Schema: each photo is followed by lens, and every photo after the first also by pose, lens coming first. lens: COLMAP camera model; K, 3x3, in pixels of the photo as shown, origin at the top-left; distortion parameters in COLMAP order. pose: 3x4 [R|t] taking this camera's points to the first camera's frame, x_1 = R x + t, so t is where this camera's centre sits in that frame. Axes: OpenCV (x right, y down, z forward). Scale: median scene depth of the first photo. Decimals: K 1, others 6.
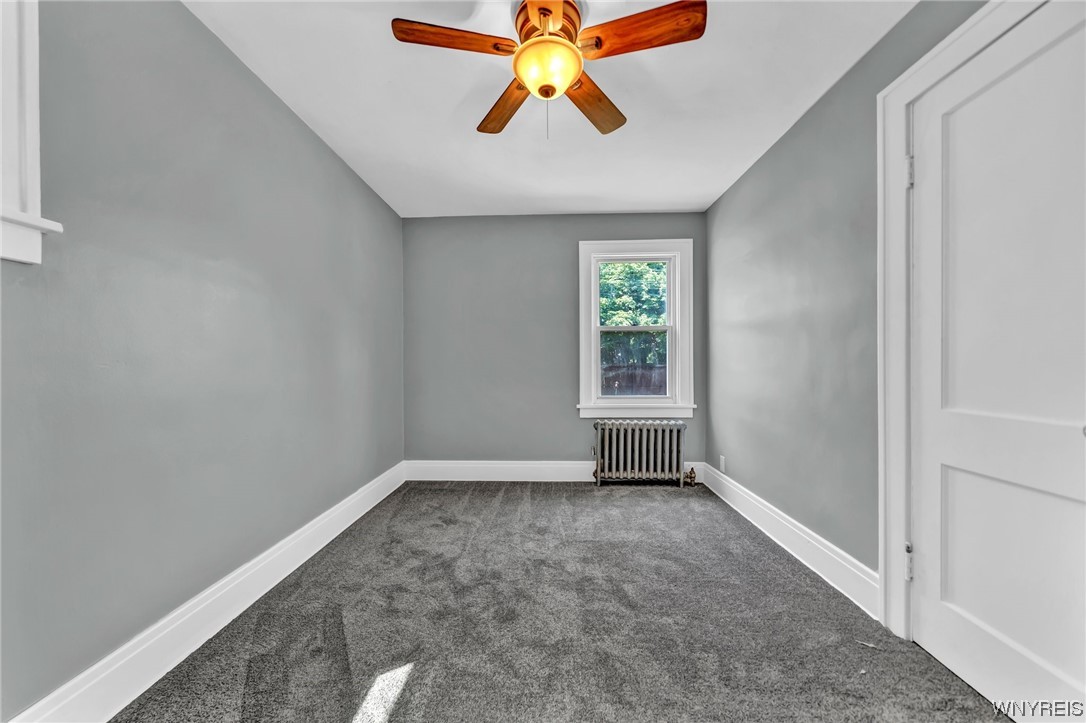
lens RADIAL K [[382.5, 0, 533.4], [0, 382.5, 367.2], [0, 0, 1]] dist [-0.002061, 0.000114]
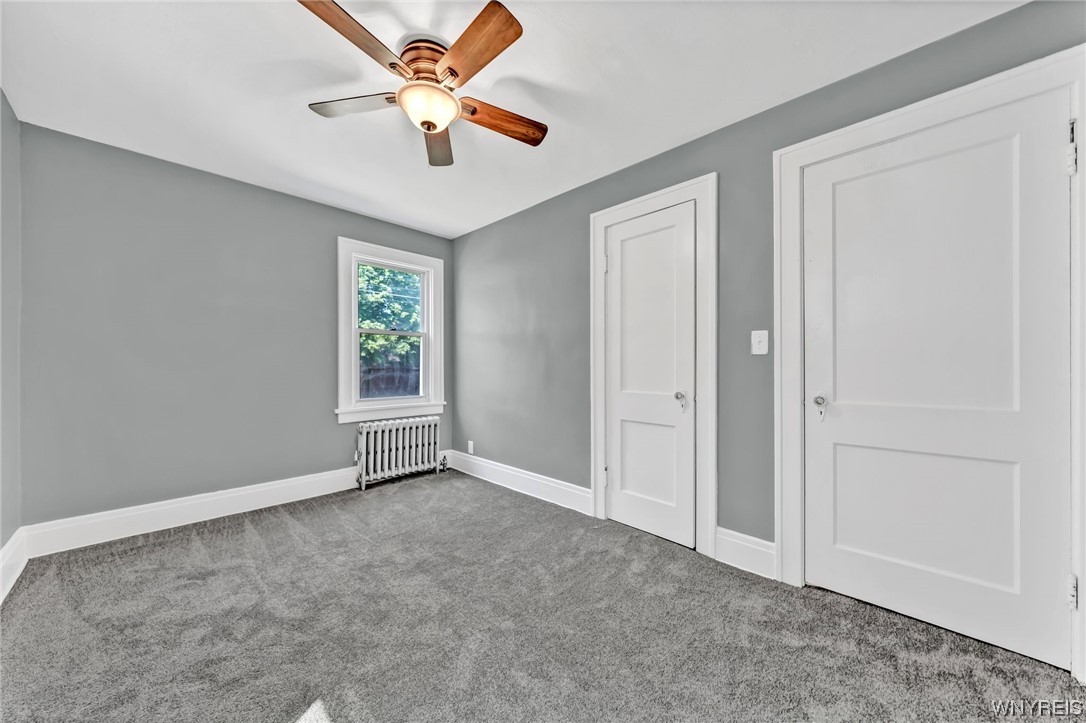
lens RADIAL K [[382.5, 0, 536.8], [0, 382.5, 363.9], [0, 0, 1]] dist [-0.002061, 0.000114]
pose [[0.672613, 0.010543, 0.739919, -0.332121], [0.000755, 0.999888, -0.014934, 0.000012], [-0.739994, 0.010604, 0.672530, 0.004739]]
